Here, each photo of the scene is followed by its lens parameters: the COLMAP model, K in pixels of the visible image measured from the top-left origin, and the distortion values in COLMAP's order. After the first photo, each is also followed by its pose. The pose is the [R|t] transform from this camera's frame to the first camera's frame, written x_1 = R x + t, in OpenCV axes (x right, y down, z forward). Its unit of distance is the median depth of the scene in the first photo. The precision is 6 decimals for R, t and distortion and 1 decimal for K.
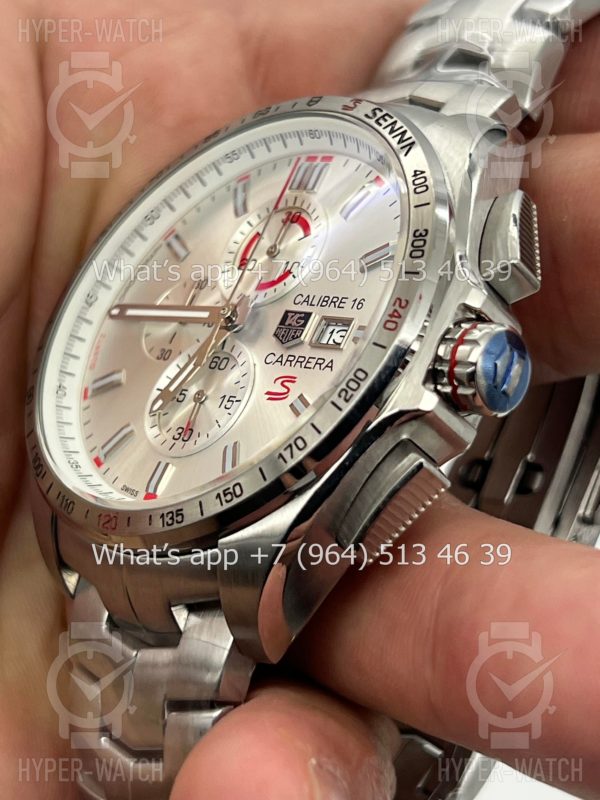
lens RADIAL K [[1857.3, 0, 297.7], [0, 1857.3, 400.8], [0, 0, 1]] dist [0.351034, 0.000000]
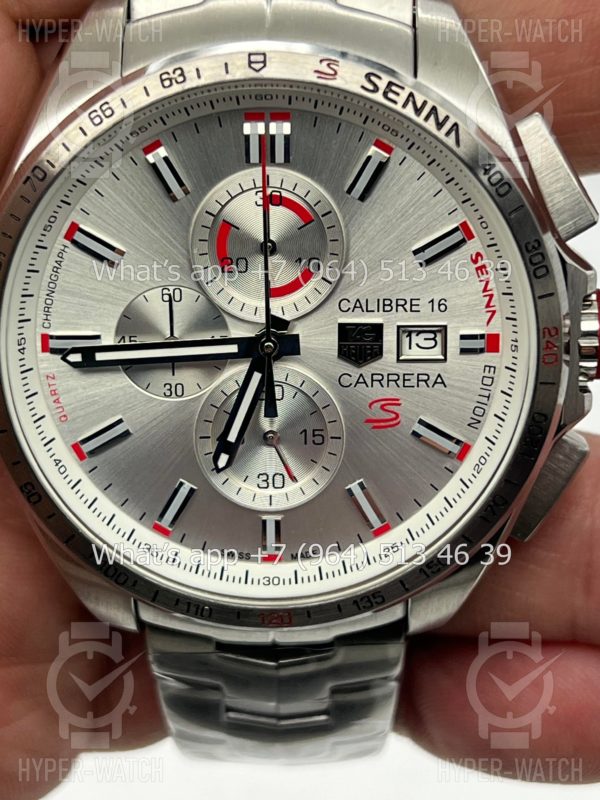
lens RADIAL K [[1857.3, 0, 298.2], [0, 1857.3, 398.8], [0, 0, 1]] dist [0.351034, 0.000000]
pose [[0.705889, -0.537972, 0.460768, -0.461535], [0.111402, 0.726730, 0.677830, -0.644006], [-0.699507, -0.427142, 0.572922, 0.489479]]
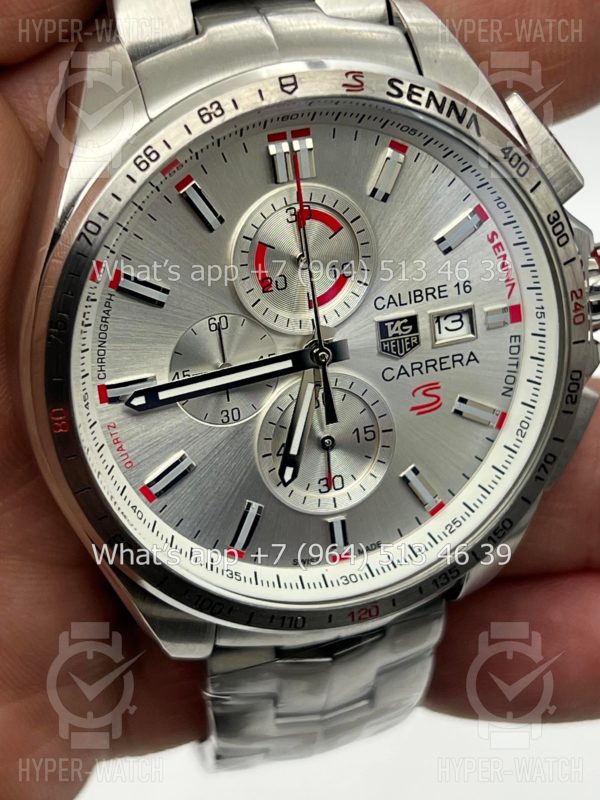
lens RADIAL K [[1857.3, 0, 298.0], [0, 1857.3, 396.4], [0, 0, 1]] dist [0.351034, 0.000000]
pose [[0.431886, -0.661254, 0.613365, -0.629625], [0.040838, 0.693700, 0.719106, -0.705117], [-0.901003, -0.285523, 0.326604, 0.731370]]
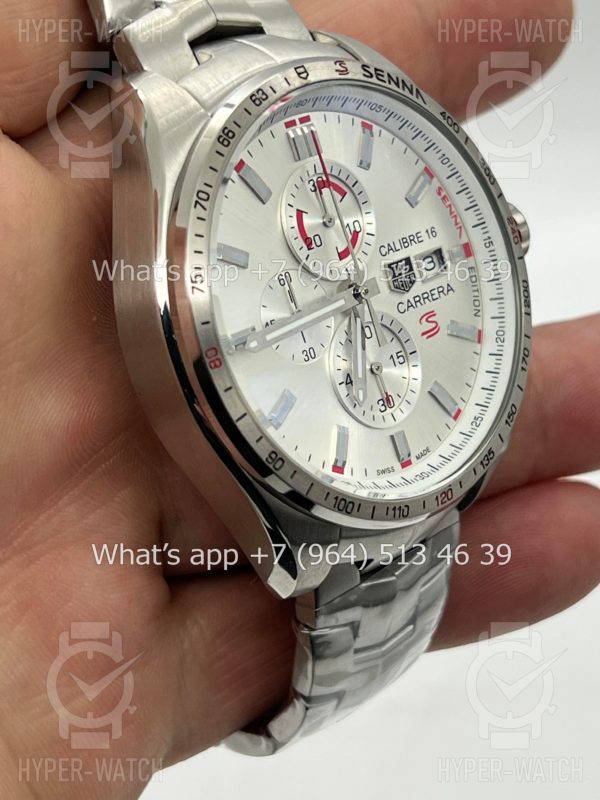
lens RADIAL K [[1857.3, 0, 301.9], [0, 1857.3, 396.1], [0, 0, 1]] dist [0.351034, 0.000000]
pose [[-0.021309, -0.530636, 0.847332, -1.041273], [0.006310, 0.847436, 0.530859, -0.601210], [-0.999753, 0.016658, -0.014709, 1.086453]]
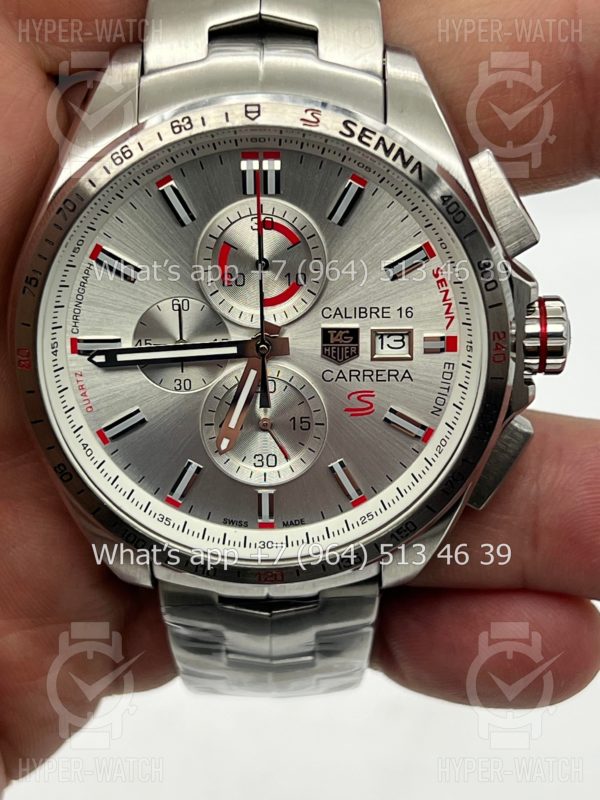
lens RADIAL K [[1857.3, 0, 297.7], [0, 1857.3, 407.0], [0, 0, 1]] dist [0.351034, 0.000000]
pose [[0.696198, -0.556973, 0.452869, -0.532469], [0.106661, 0.704127, 0.702018, -0.778965], [-0.709882, -0.440440, 0.549619, 0.409297]]
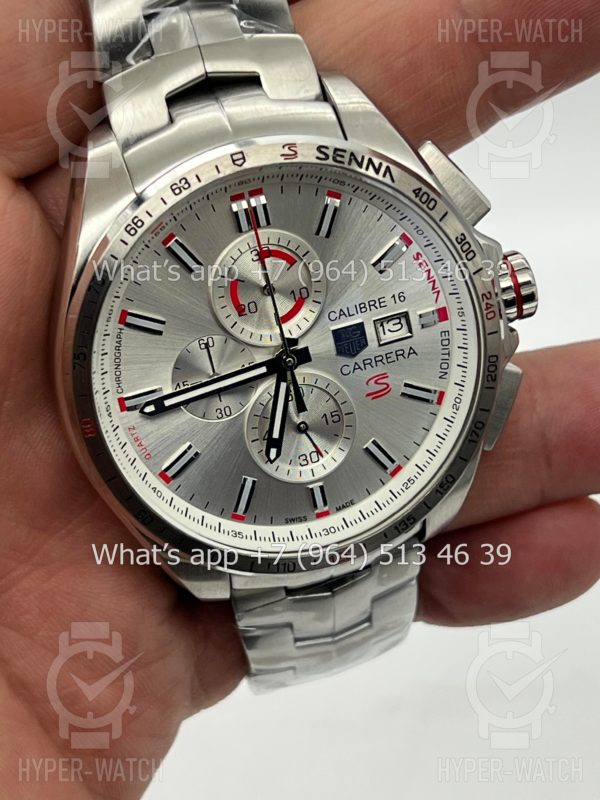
lens RADIAL K [[1857.3, 0, 309.5], [0, 1857.3, 413.0], [0, 0, 1]] dist [0.351034, 0.000000]
pose [[0.429111, -0.716510, 0.549979, -0.720648], [0.158895, 0.659273, 0.734922, -0.910087], [-0.889166, -0.227974, 0.396751, 0.533078]]
